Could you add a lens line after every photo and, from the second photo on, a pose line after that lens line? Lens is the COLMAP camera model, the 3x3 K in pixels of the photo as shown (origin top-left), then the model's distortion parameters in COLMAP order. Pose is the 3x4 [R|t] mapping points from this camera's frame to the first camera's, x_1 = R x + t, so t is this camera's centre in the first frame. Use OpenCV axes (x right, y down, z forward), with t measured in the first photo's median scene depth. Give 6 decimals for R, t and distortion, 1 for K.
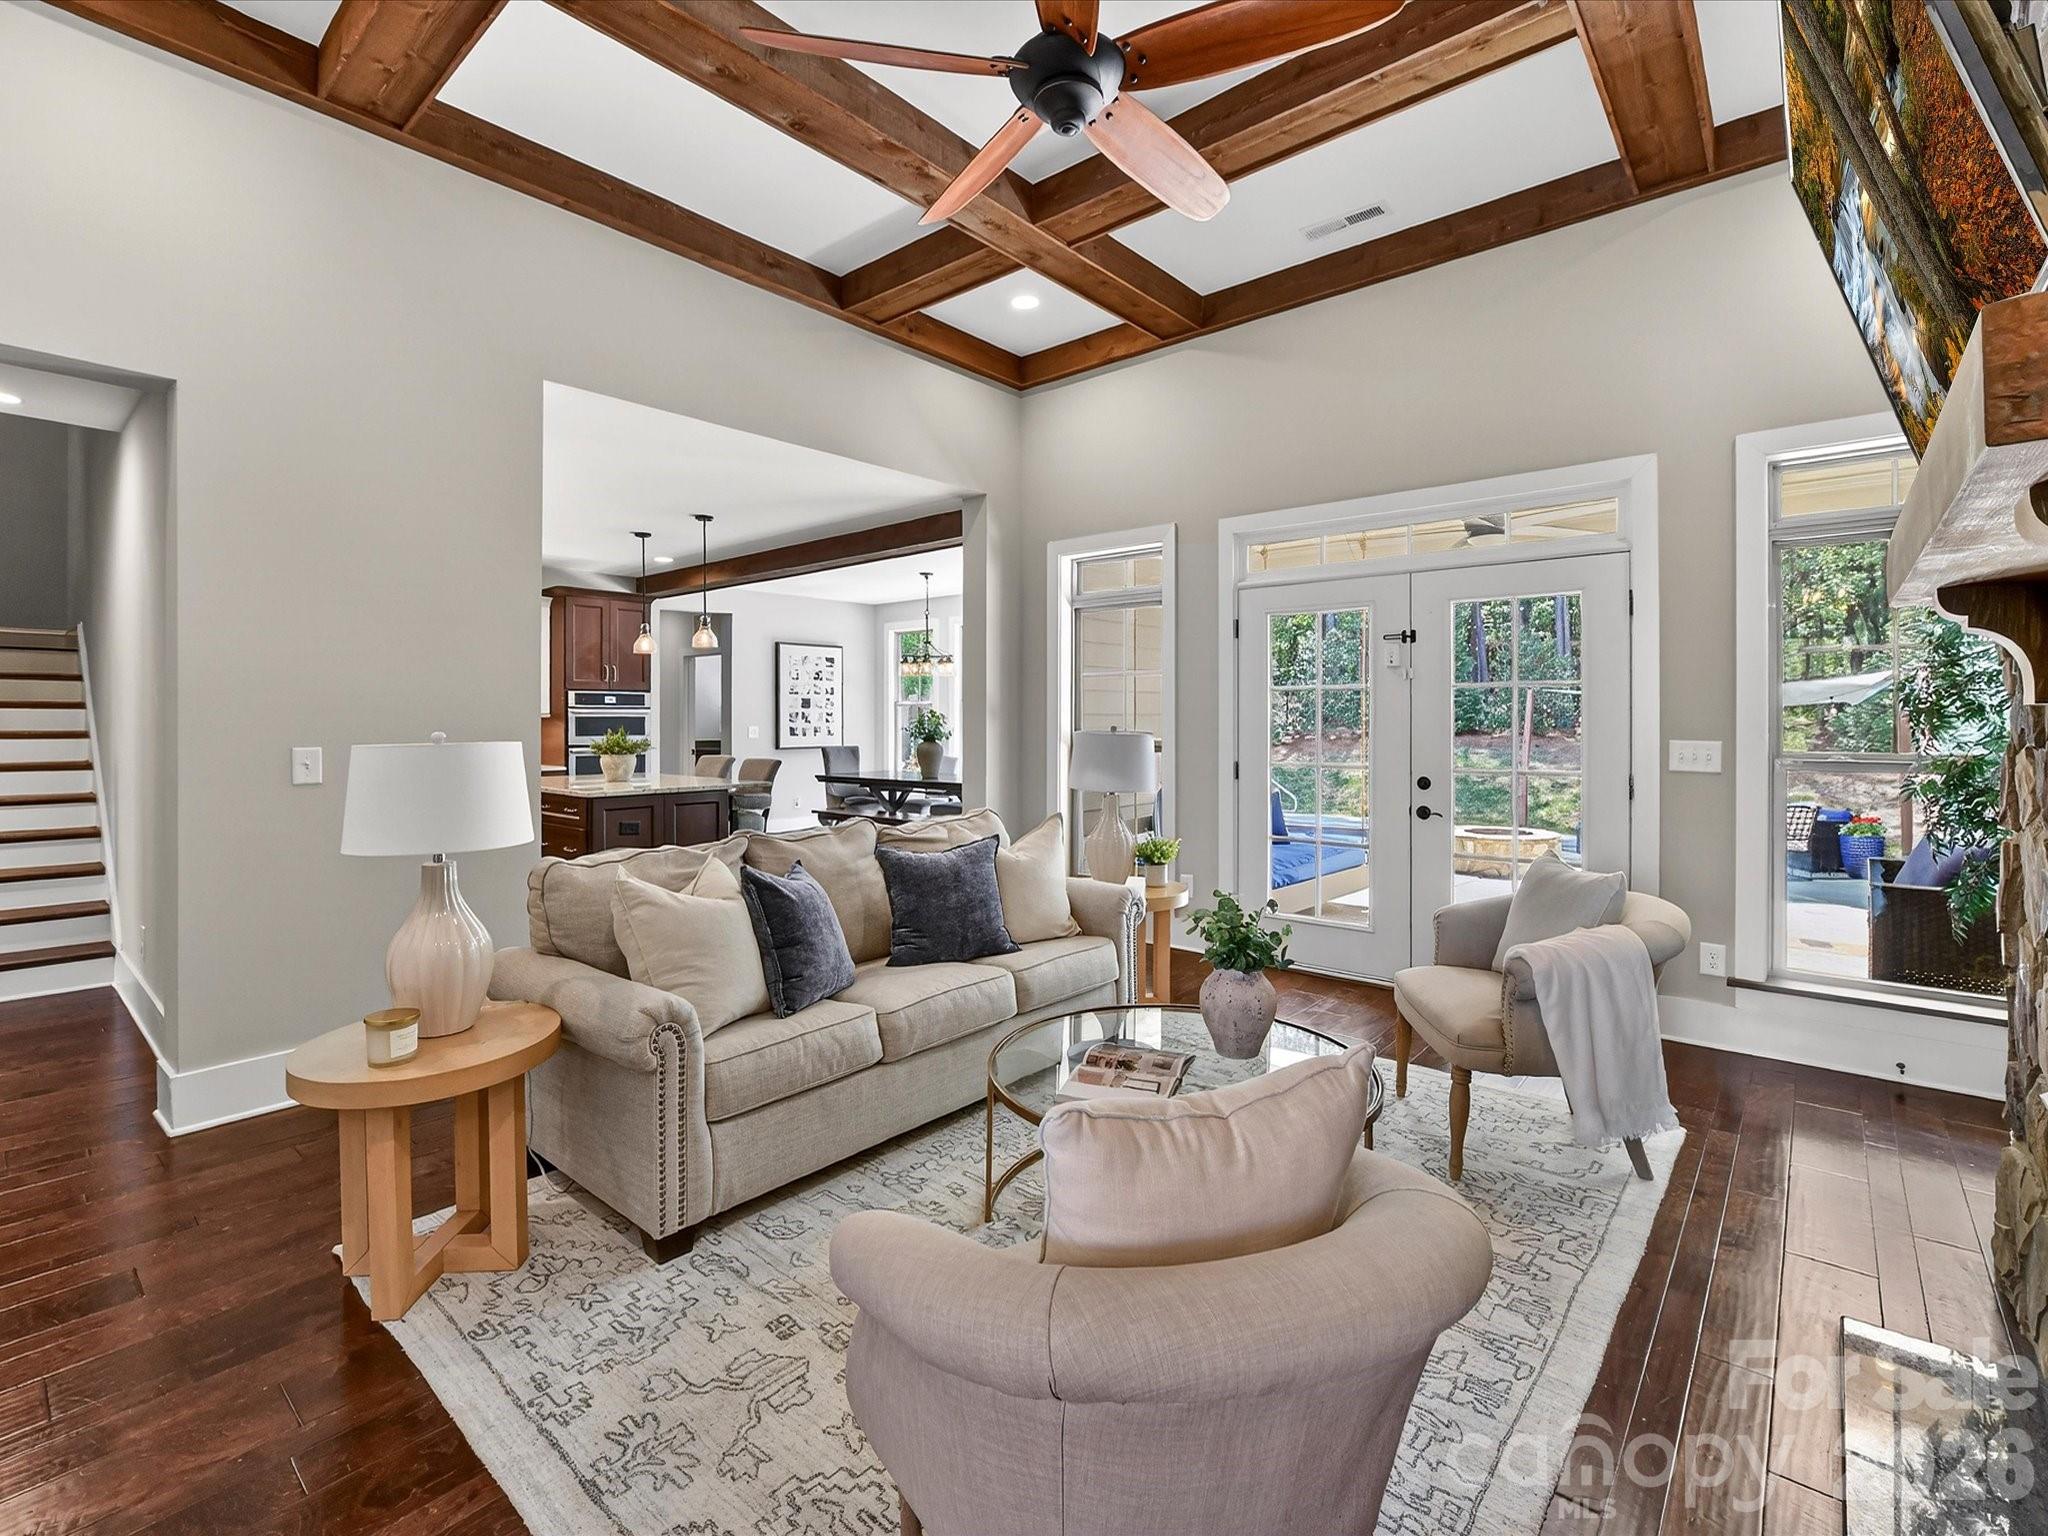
lens RADIAL K [[928.1, 0, 1030.1], [0, 928.1, 728.4], [0, 0, 1]] dist [-0.000494, -0.016481]
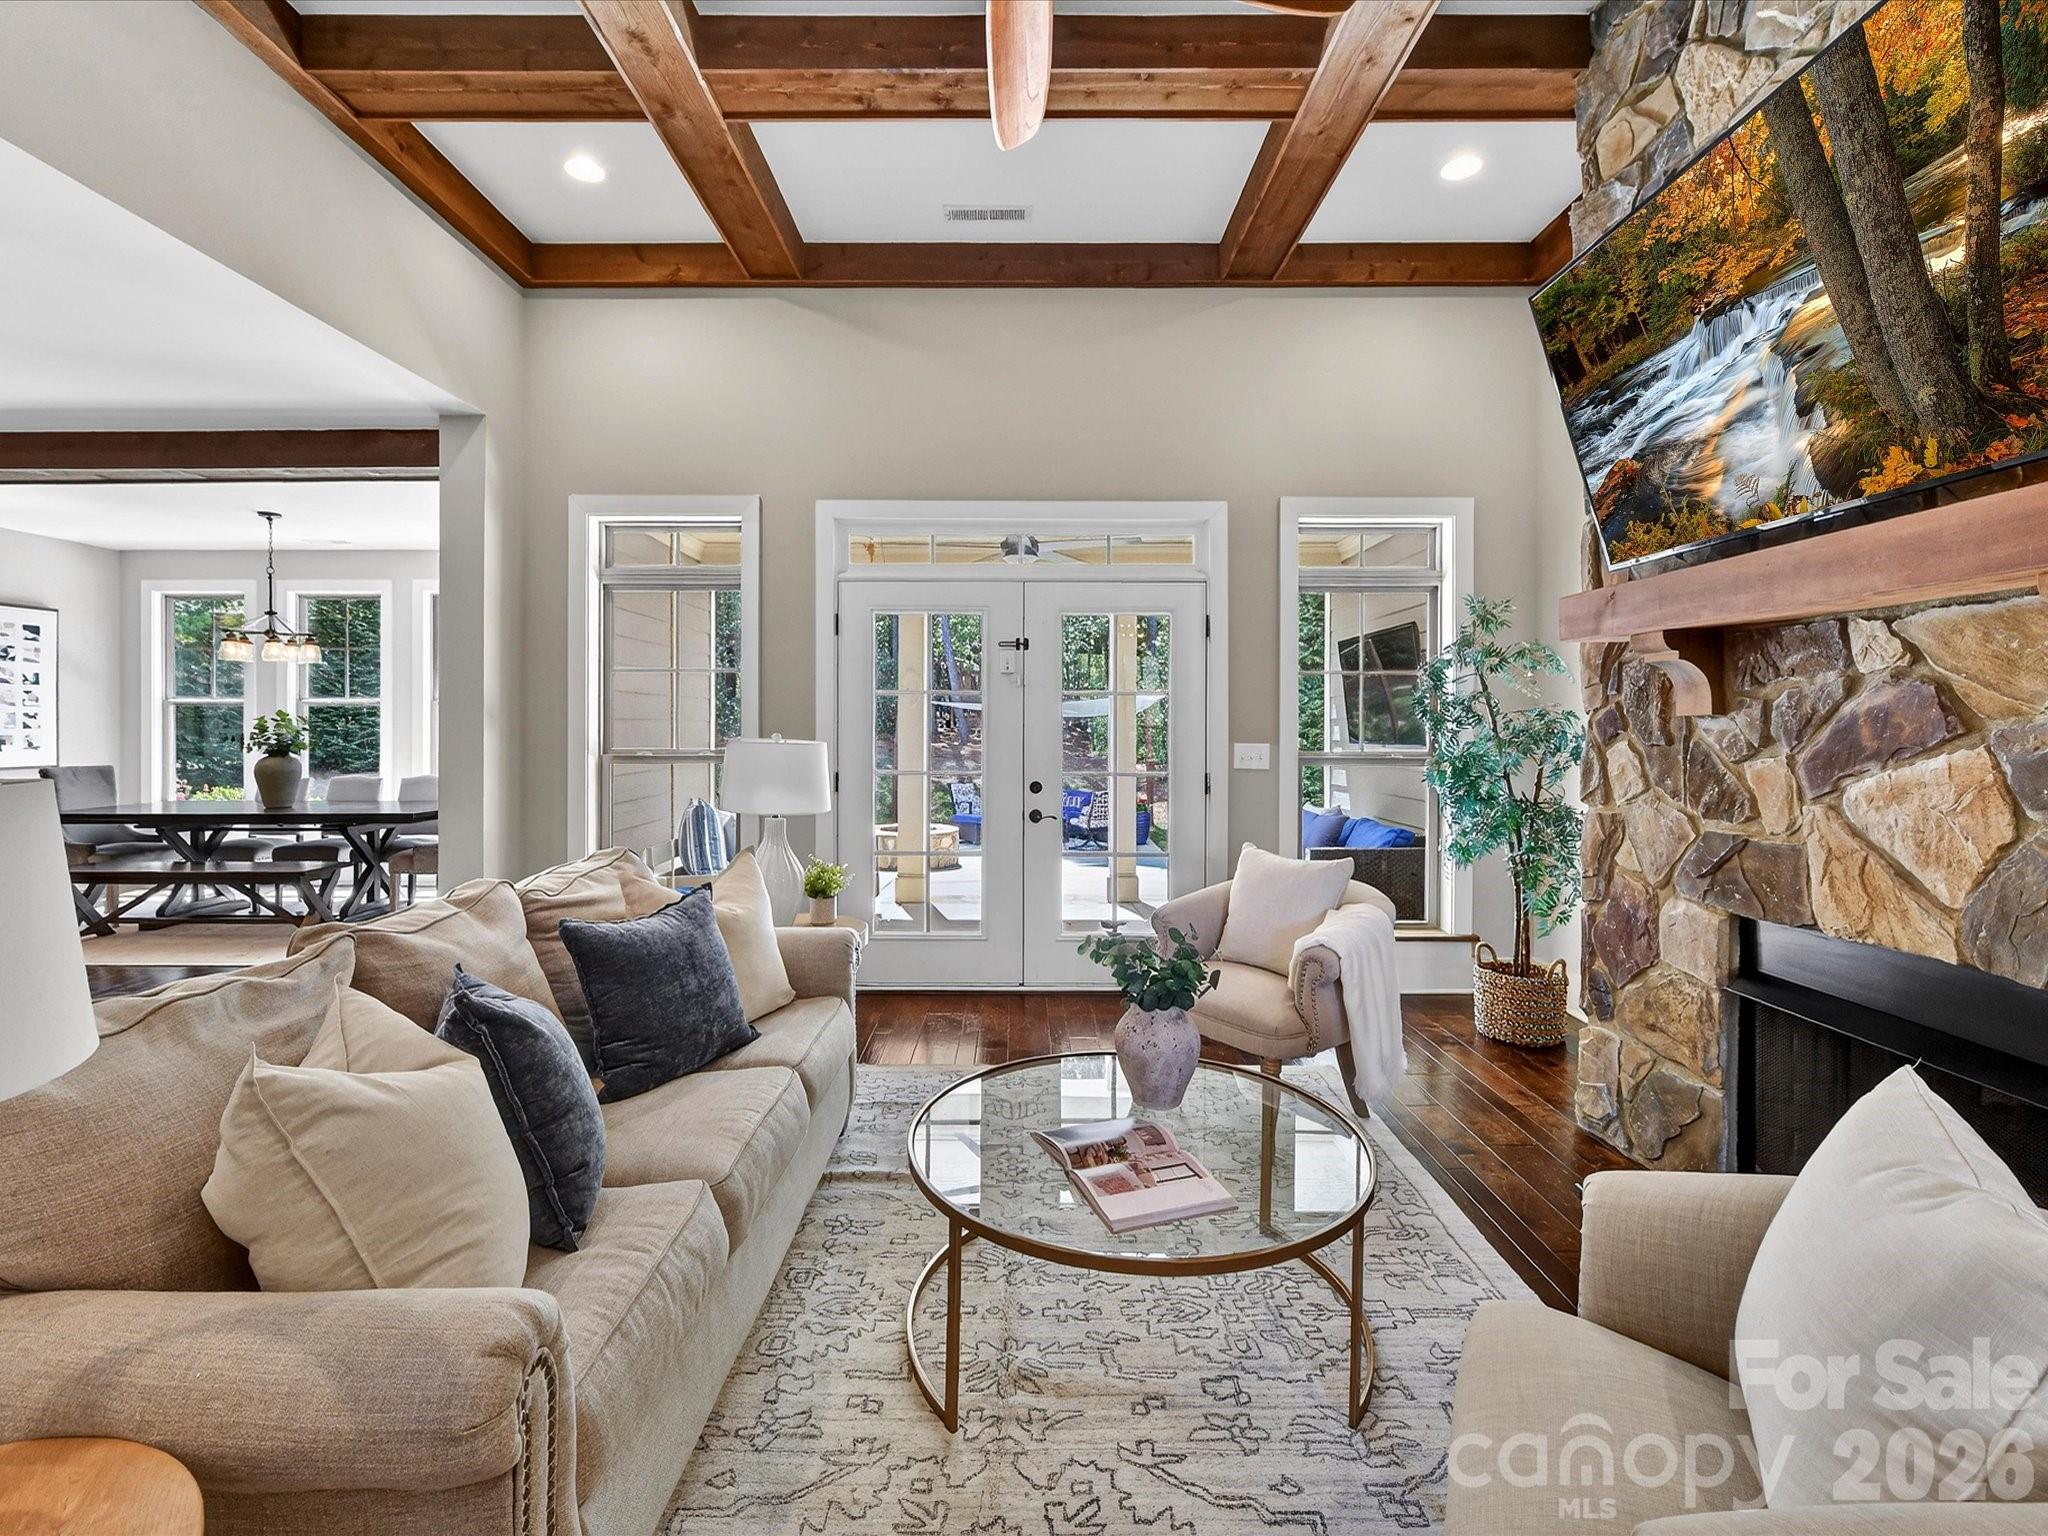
lens RADIAL K [[920.3, 0, 985.1], [0, 920.3, 726.6], [0, 0, 1]] dist [0.046121, -0.023565]
pose [[0.784027, 0.001858, 0.620724, -0.219483], [0.003682, 0.999964, -0.007645, -0.000597], [-0.620715, 0.008279, 0.783992, 0.205100]]
